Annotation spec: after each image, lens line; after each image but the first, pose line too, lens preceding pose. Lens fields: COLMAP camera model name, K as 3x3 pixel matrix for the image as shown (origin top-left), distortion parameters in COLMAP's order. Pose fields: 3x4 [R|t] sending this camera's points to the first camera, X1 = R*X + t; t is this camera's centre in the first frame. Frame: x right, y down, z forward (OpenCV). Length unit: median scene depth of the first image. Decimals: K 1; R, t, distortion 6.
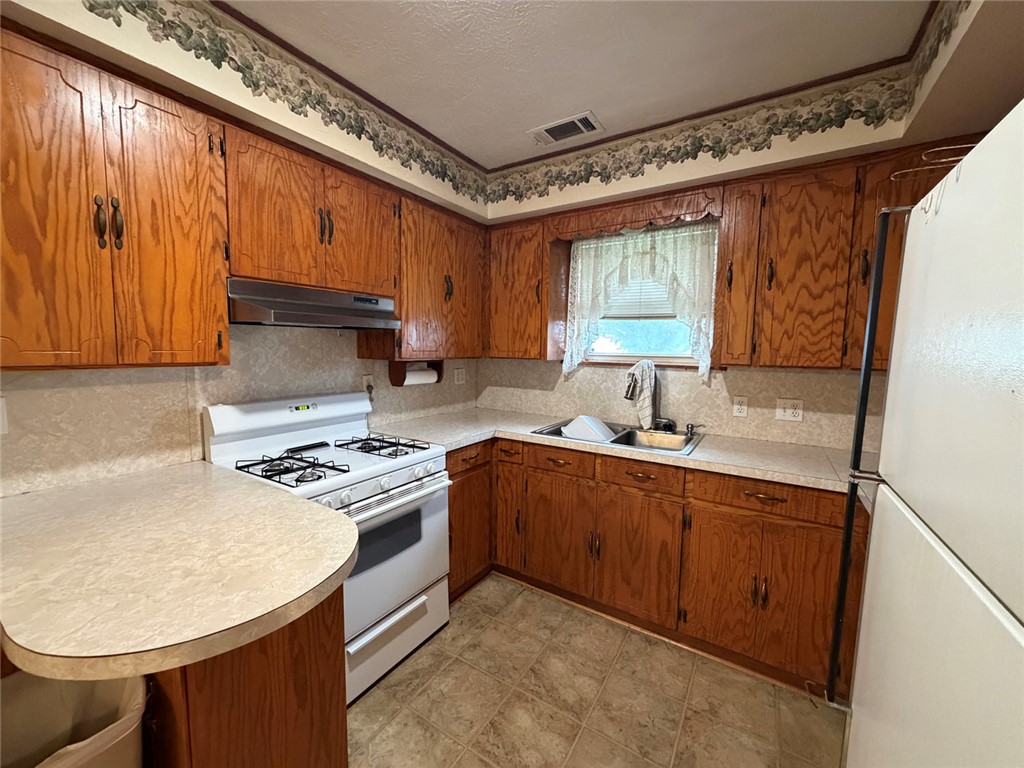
lens RADIAL K [[405.4, 0, 509.6], [0, 405.4, 385.1], [0, 0, 1]] dist [0.000234, -0.000297]
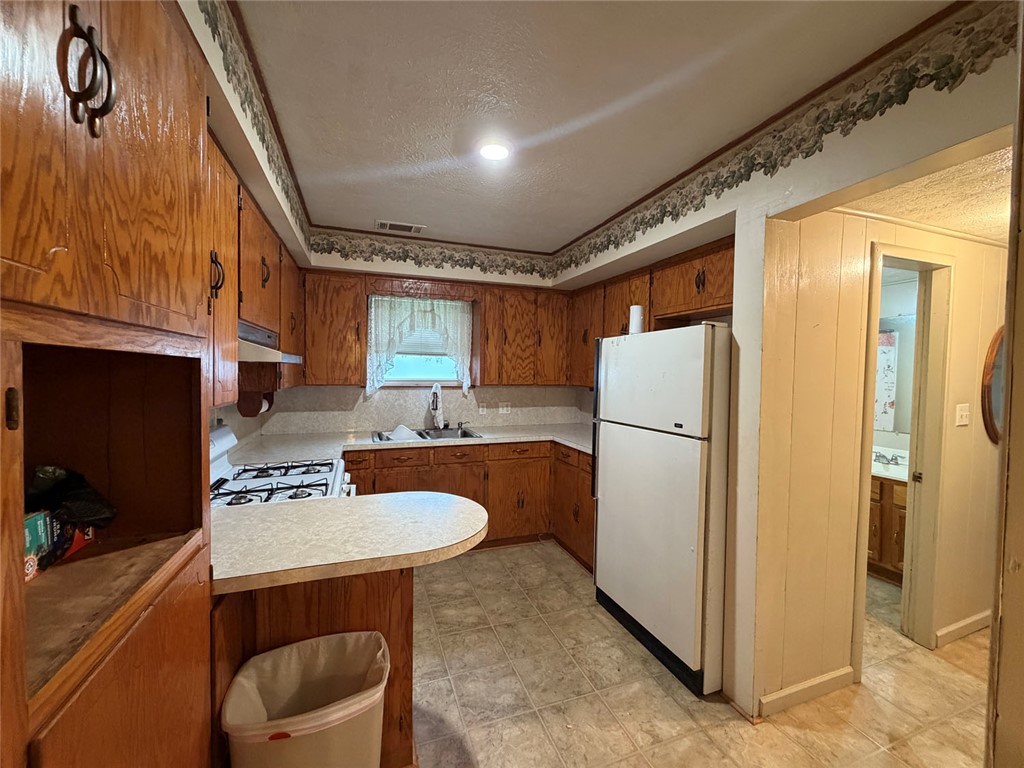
lens RADIAL K [[405.4, 0, 509.6], [0, 405.4, 385.1], [0, 0, 1]] dist [0.000234, -0.000297]
pose [[0.605956, -0.035909, 0.794687, -0.726215], [0.069575, 0.997545, -0.007977, -0.024772], [-0.792449, 0.060124, 0.606967, -0.139997]]
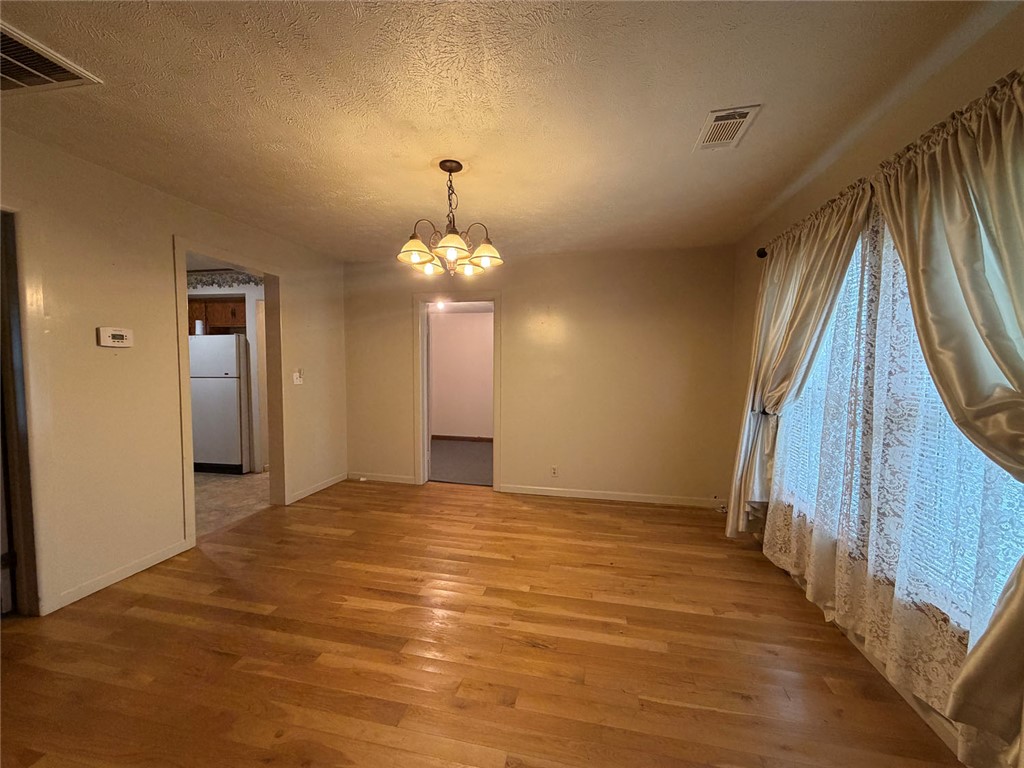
lens RADIAL K [[405.4, 0, 509.6], [0, 405.4, 385.1], [0, 0, 1]] dist [0.000234, -0.000297]
pose [[-0.357268, -0.058469, 0.932170, -3.341851], [0.076001, 0.992909, 0.091407, 0.101210], [-0.930905, 0.103502, -0.350291, -0.768188]]
